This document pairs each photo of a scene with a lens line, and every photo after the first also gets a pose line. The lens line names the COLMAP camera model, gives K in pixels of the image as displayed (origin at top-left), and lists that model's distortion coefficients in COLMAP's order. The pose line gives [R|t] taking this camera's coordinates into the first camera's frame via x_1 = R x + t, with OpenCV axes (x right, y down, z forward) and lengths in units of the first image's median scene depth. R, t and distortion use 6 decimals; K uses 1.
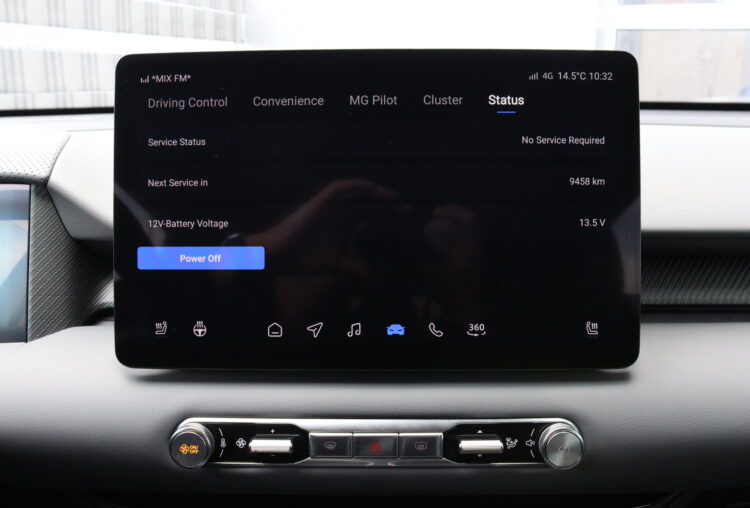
lens RADIAL K [[780.4, 0, 377.3], [0, 780.4, 255.0], [0, 0, 1]] dist [-0.093629, 0.000000]
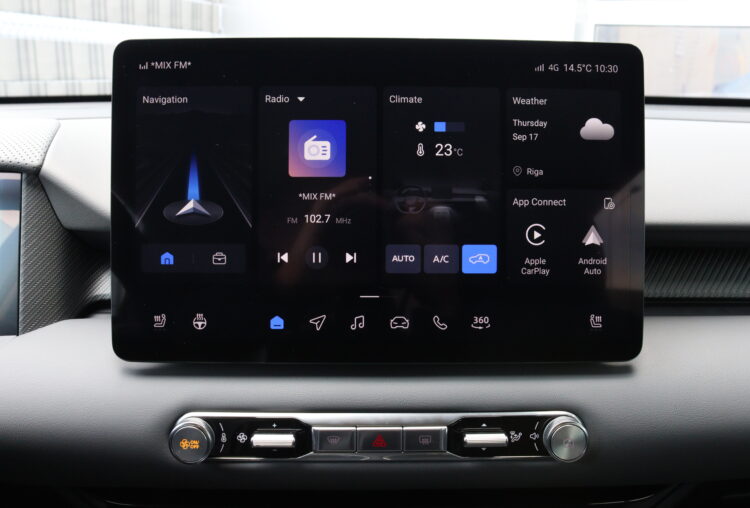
lens RADIAL K [[780.4, 0, 382.0], [0, 780.4, 255.1], [0, 0, 1]] dist [-0.093629, 0.000000]
pose [[0.999210, 0.004038, 0.039526, -0.037998], [-0.004406, 0.999948, 0.009207, 0.001151], [-0.039487, -0.009374, 0.999176, 0.012999]]
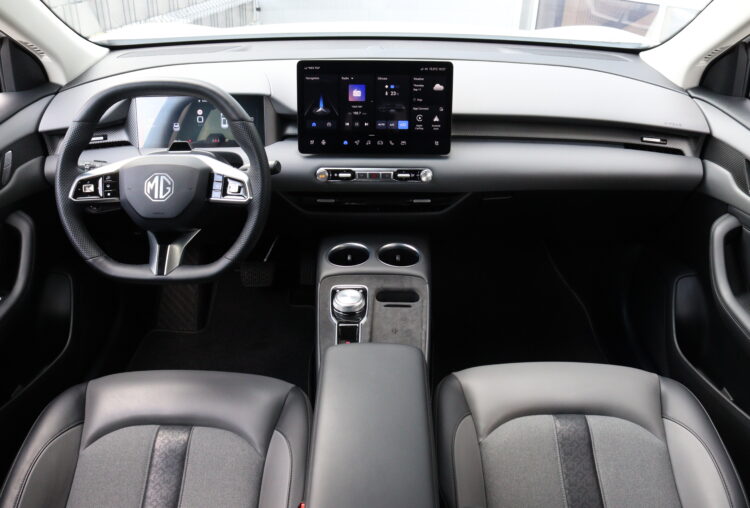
lens RADIAL K [[622.4, 0, 373.1], [0, 622.4, 249.5], [0, 0, 1]] dist [-0.153724, 0.098860]
pose [[0.999710, 0.003528, 0.023811, -0.072148], [-0.010472, 0.954431, 0.298248, -0.272745], [-0.021674, -0.298411, 0.954191, -1.771361]]
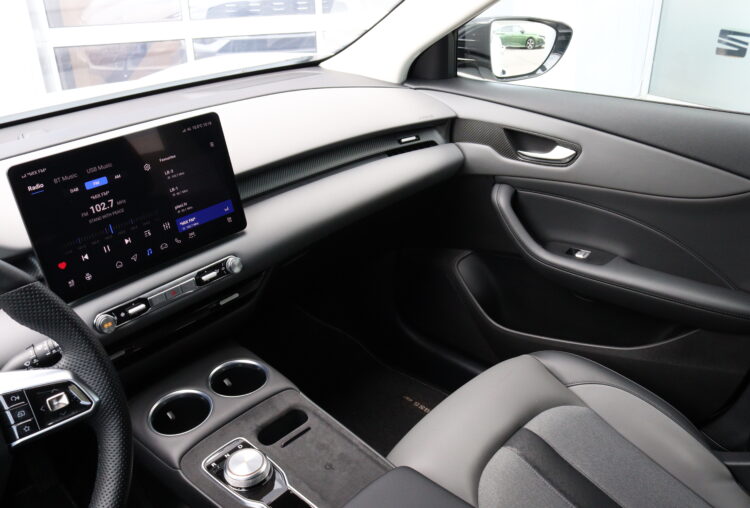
lens RADIAL K [[622.4, 0, 372.8], [0, 622.4, 251.1], [0, 0, 1]] dist [-0.153724, 0.098860]
pose [[0.667877, -0.354913, 0.654199, -0.796466], [0.202204, 0.932445, 0.299433, -0.330604], [-0.716277, -0.067703, 0.694524, -0.799305]]
